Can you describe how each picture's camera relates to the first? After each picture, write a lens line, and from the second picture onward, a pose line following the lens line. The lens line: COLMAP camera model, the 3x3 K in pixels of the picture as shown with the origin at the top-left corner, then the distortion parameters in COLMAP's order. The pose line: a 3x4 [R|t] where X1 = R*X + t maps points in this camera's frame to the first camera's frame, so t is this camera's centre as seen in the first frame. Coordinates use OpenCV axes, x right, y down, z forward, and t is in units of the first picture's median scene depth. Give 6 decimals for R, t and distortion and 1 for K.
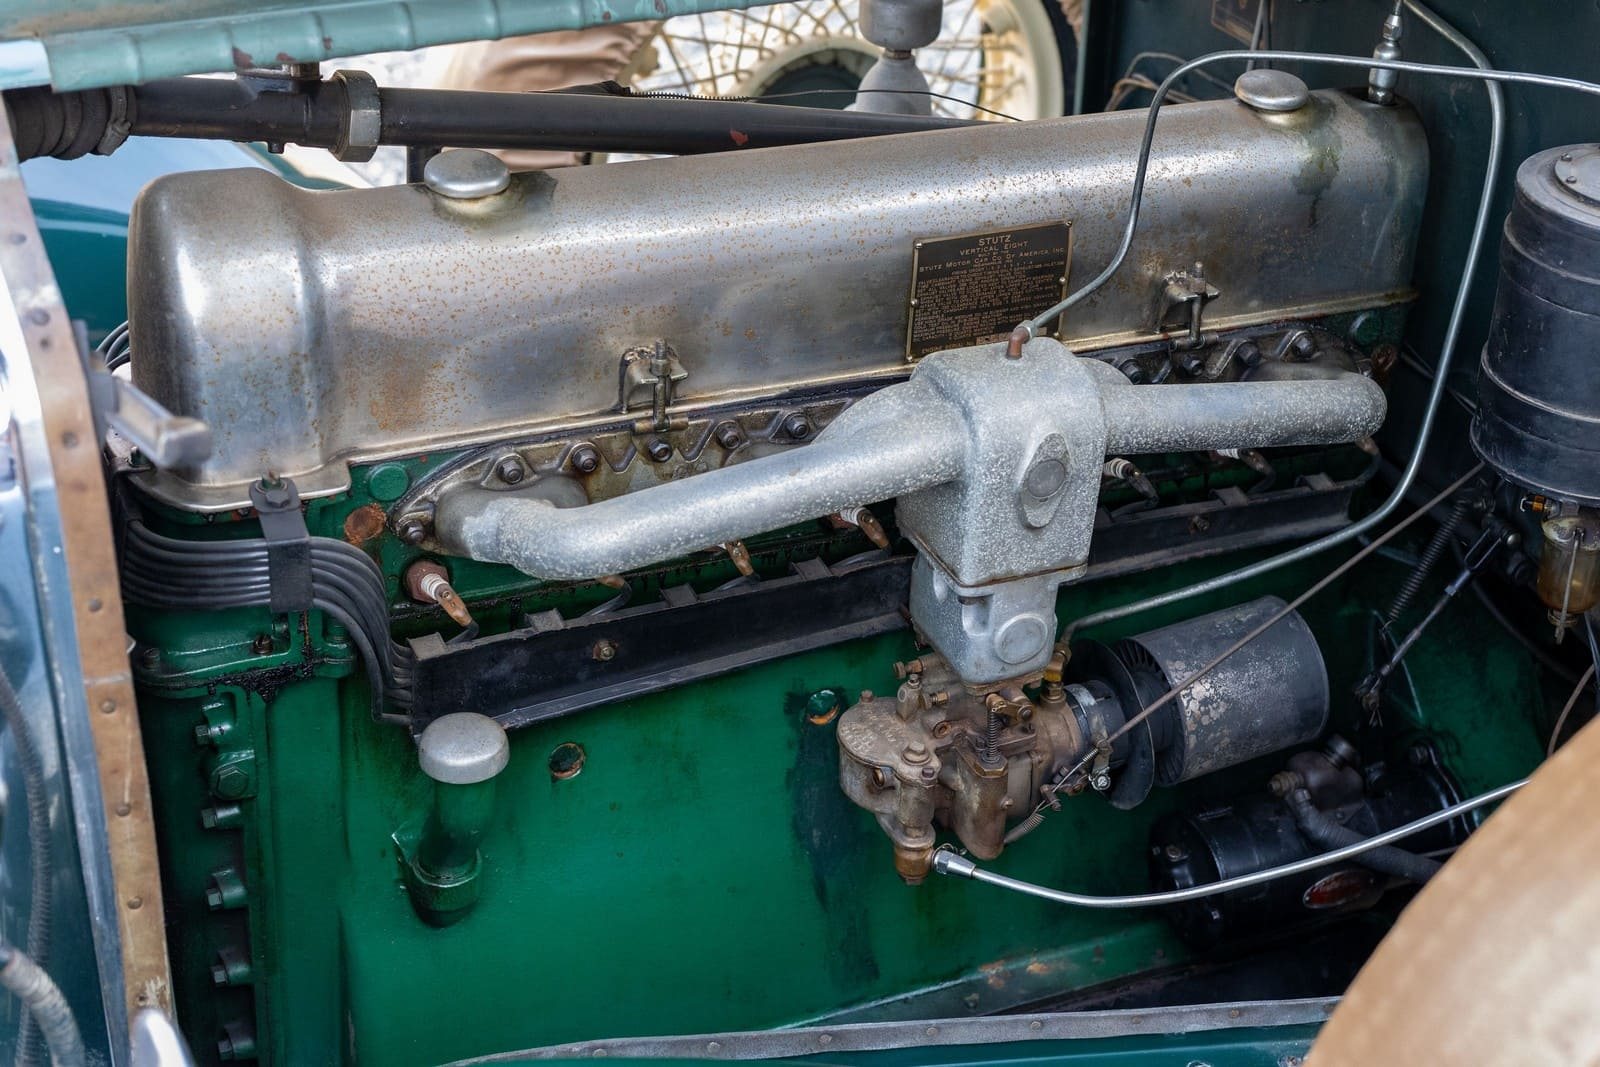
lens RADIAL K [[2462.7, 0, 800.0], [0, 2462.7, 533.5], [0, 0, 1]] dist [-0.015619, 0.059690]
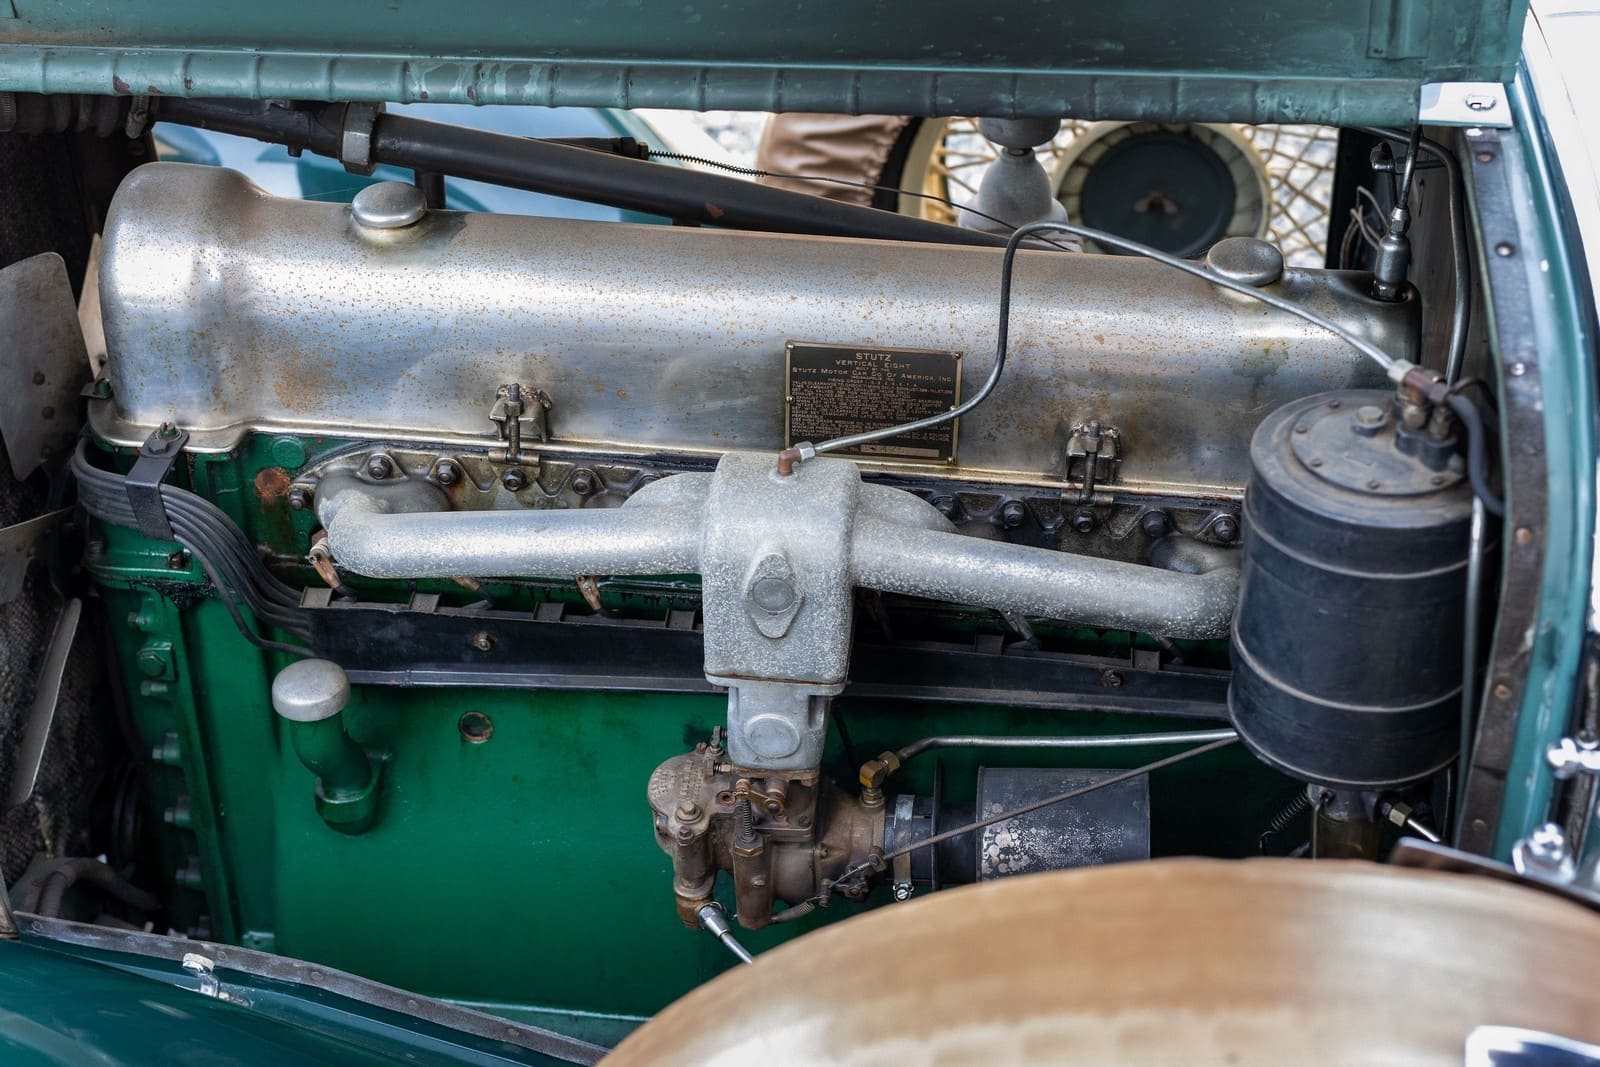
lens RADIAL K [[2462.7, 0, 800.0], [0, 2462.7, 533.5], [0, 0, 1]] dist [-0.015619, 0.059690]
pose [[0.854207, 0.245263, -0.458449, 0.560543], [-0.223517, 0.969337, 0.102110, -0.150752], [0.469436, 0.015248, 0.882835, 0.082303]]
